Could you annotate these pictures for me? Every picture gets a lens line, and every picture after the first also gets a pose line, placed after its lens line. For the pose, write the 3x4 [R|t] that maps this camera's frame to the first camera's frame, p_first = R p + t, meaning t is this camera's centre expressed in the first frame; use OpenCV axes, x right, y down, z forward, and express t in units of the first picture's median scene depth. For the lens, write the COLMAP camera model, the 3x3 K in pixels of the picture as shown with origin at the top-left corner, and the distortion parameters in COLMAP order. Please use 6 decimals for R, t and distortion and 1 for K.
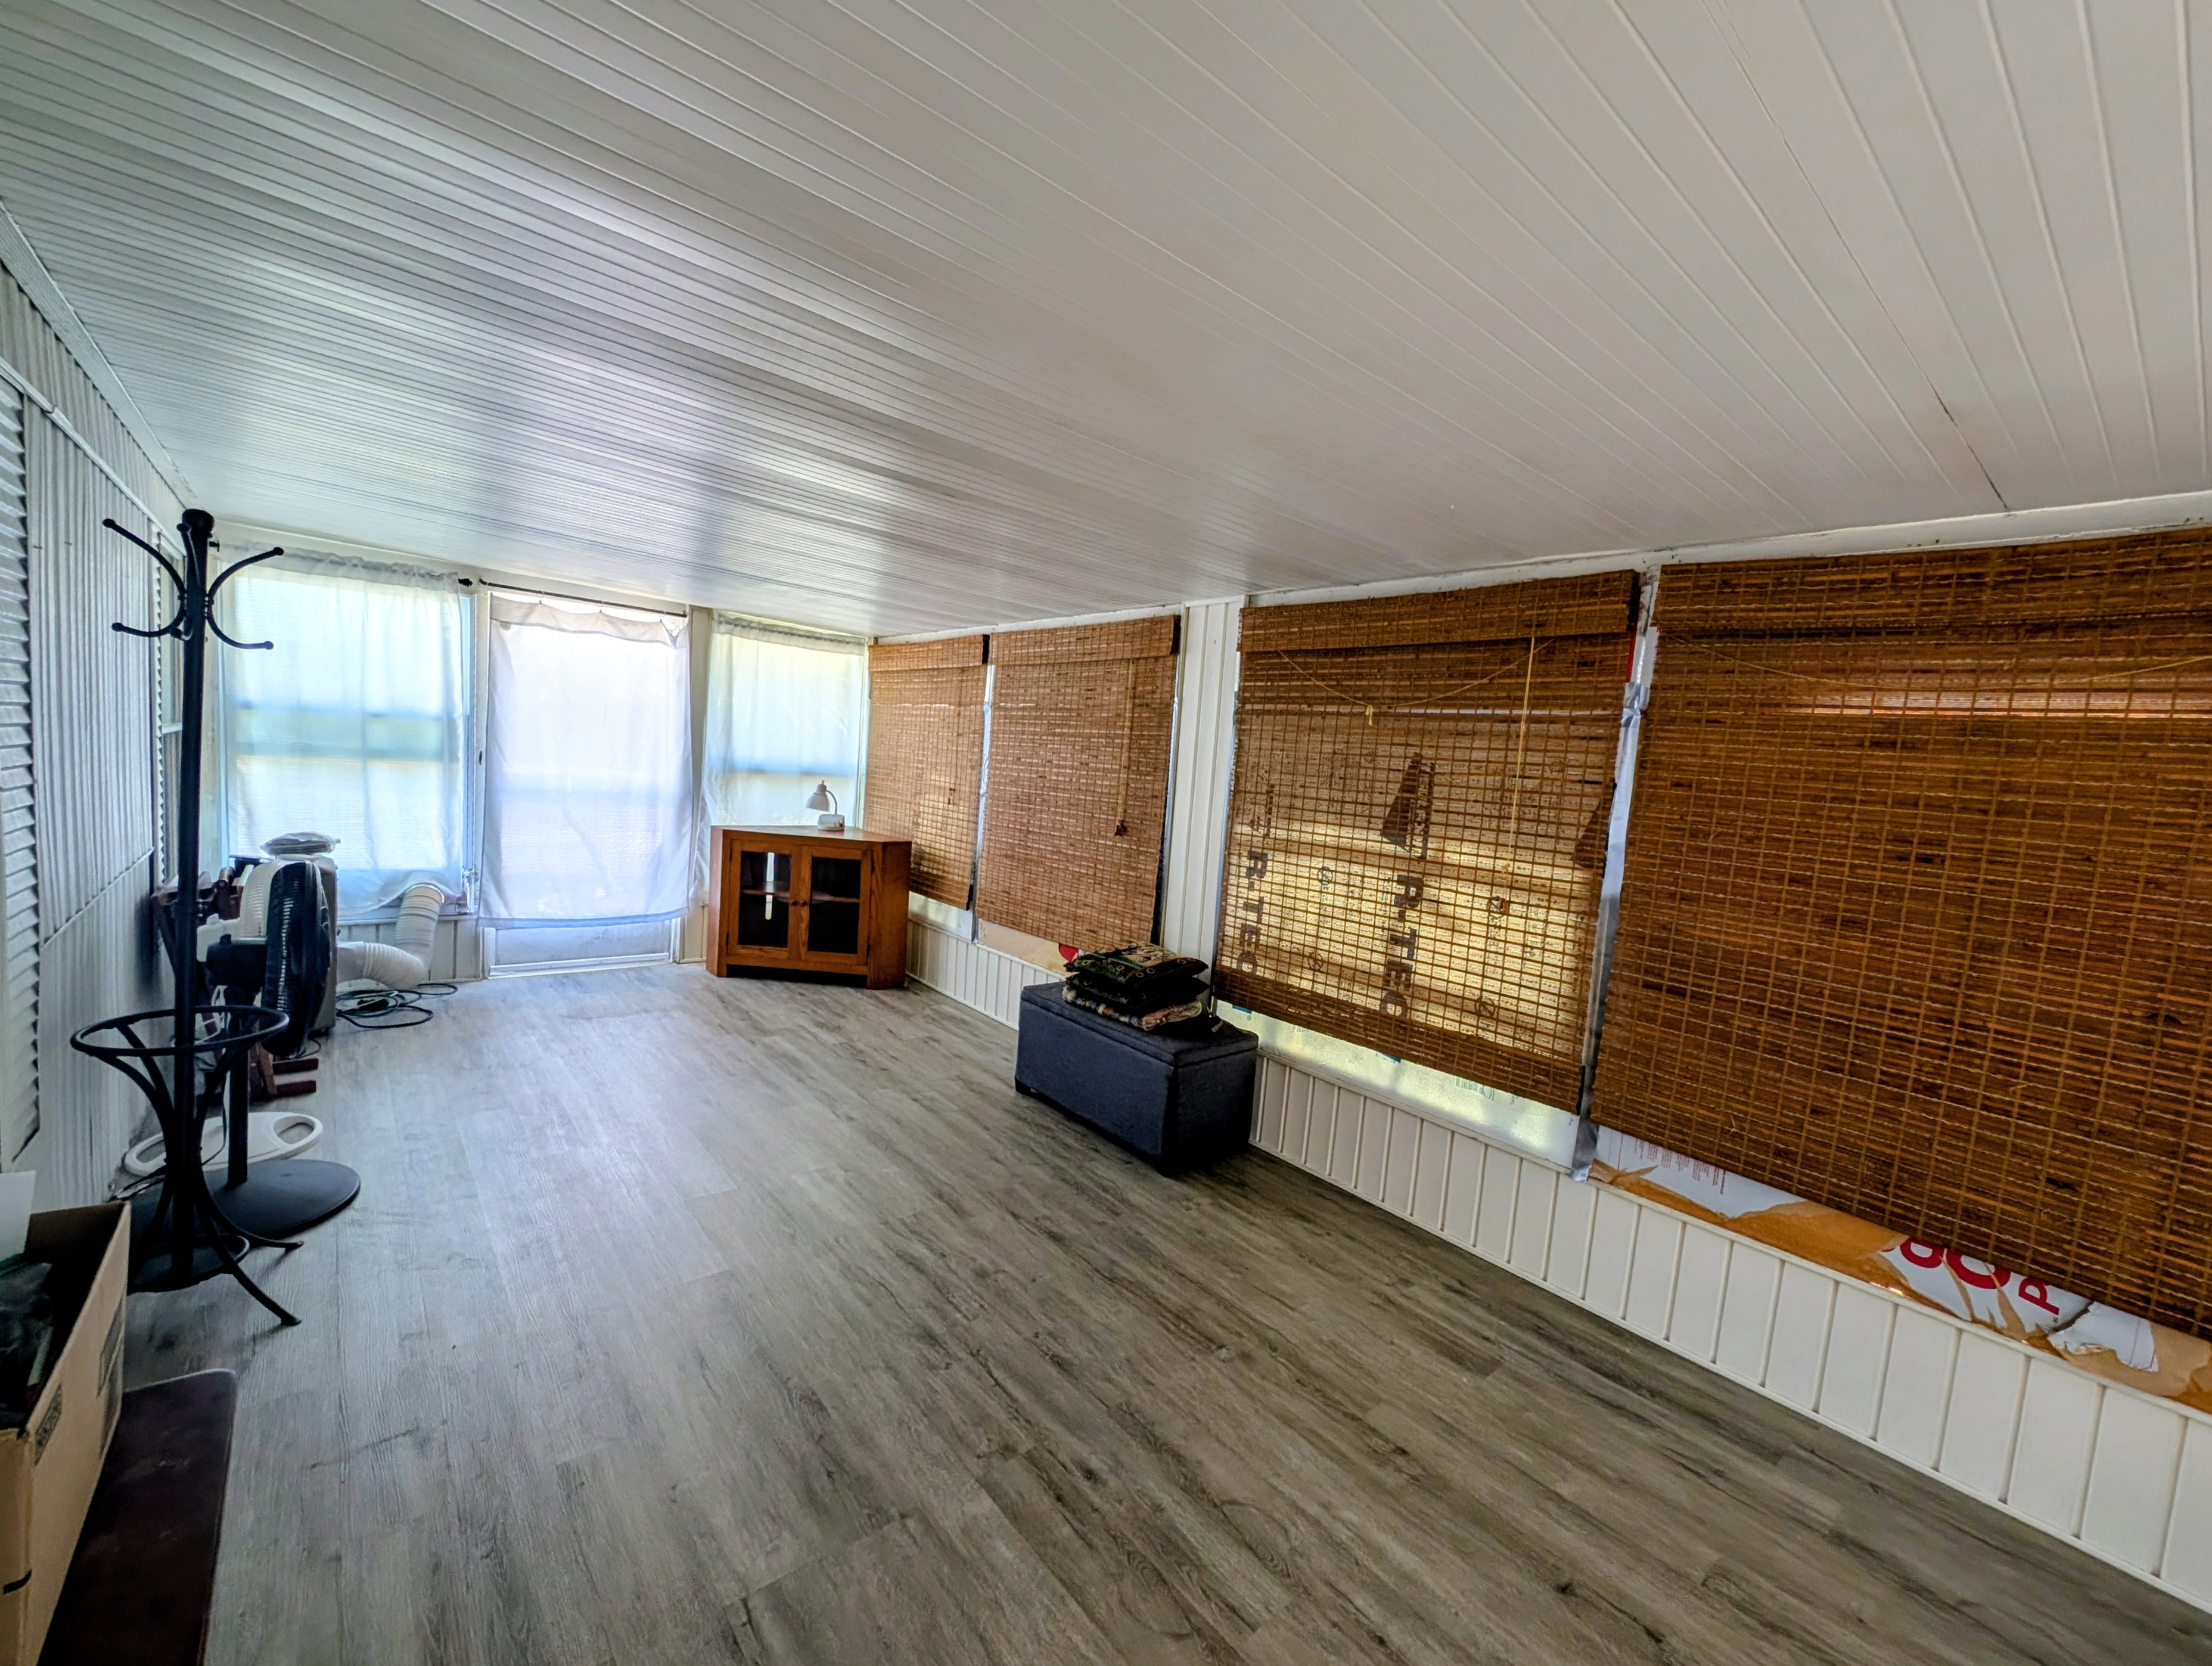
lens RADIAL K [[886.6, 0, 1100.7], [0, 886.6, 829.1], [0, 0, 1]] dist [0.031717, -0.023394]
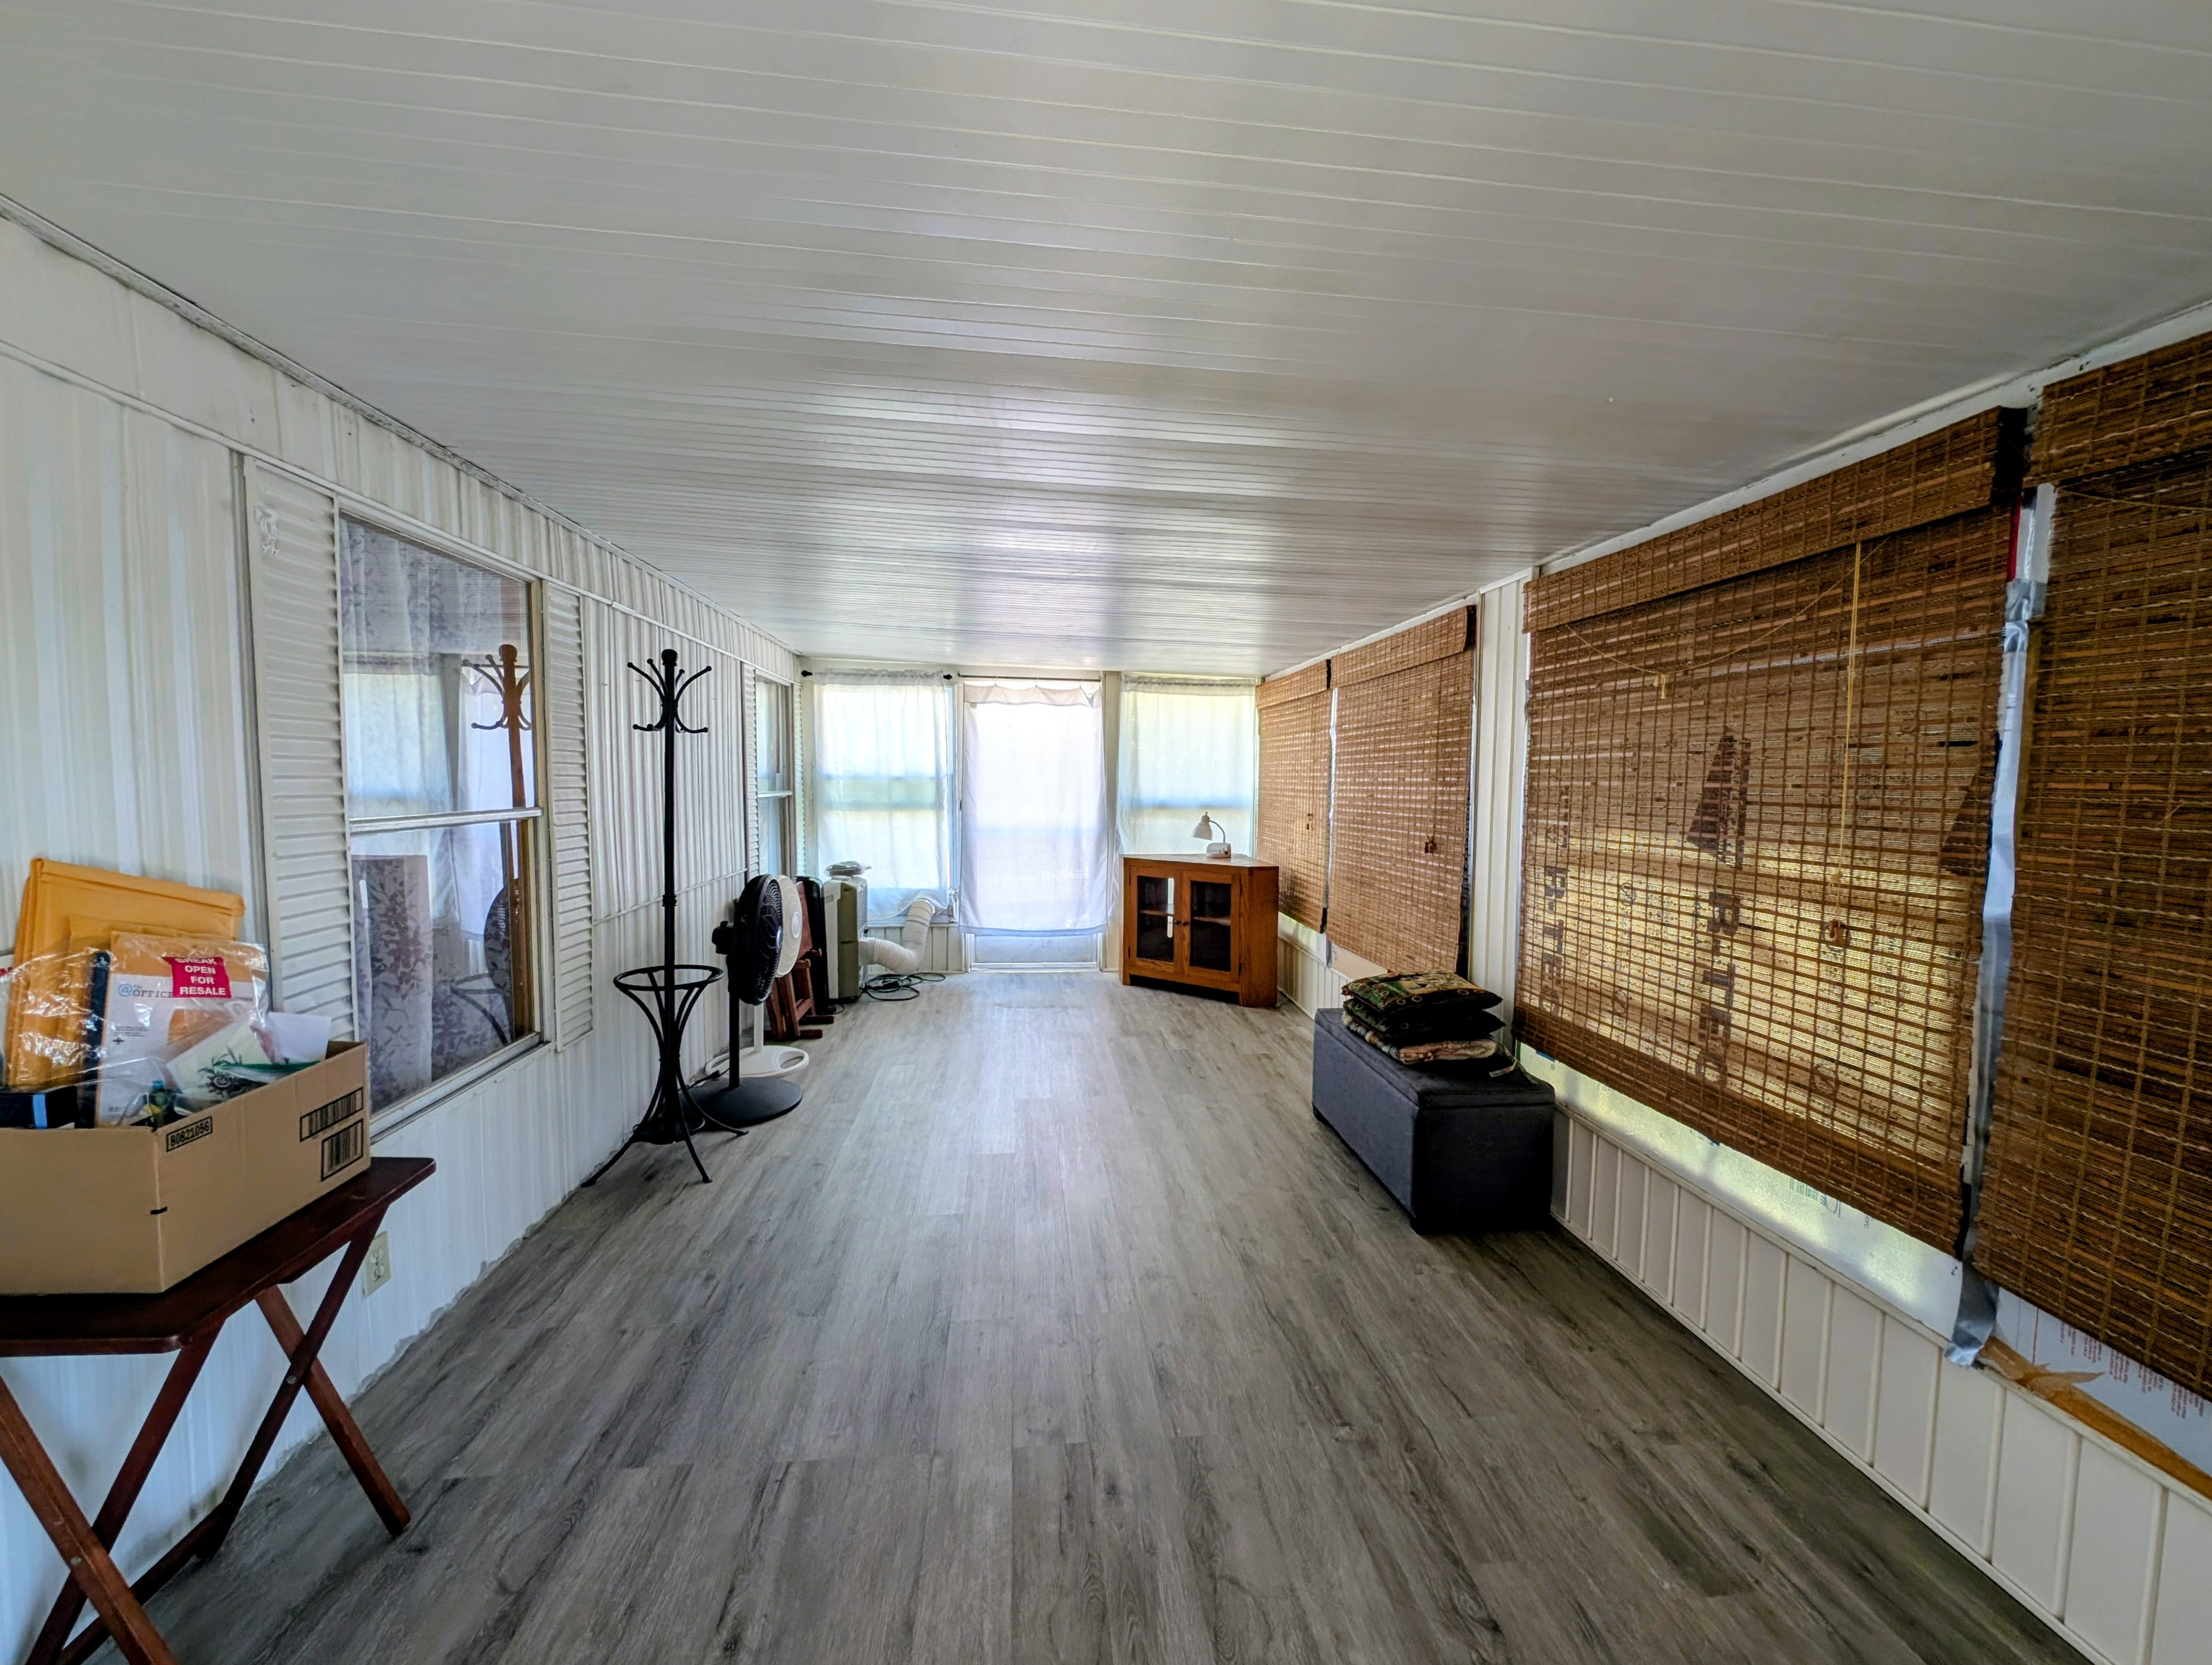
lens RADIAL K [[842.2, 0, 1098.5], [0, 842.2, 828.6], [0, 0, 1]] dist [0.019512, -0.009185]
pose [[0.833632, -0.033142, -0.551325, 0.275081], [0.008751, 0.998865, -0.046813, 0.024871], [0.552251, 0.034200, 0.832976, 0.105832]]
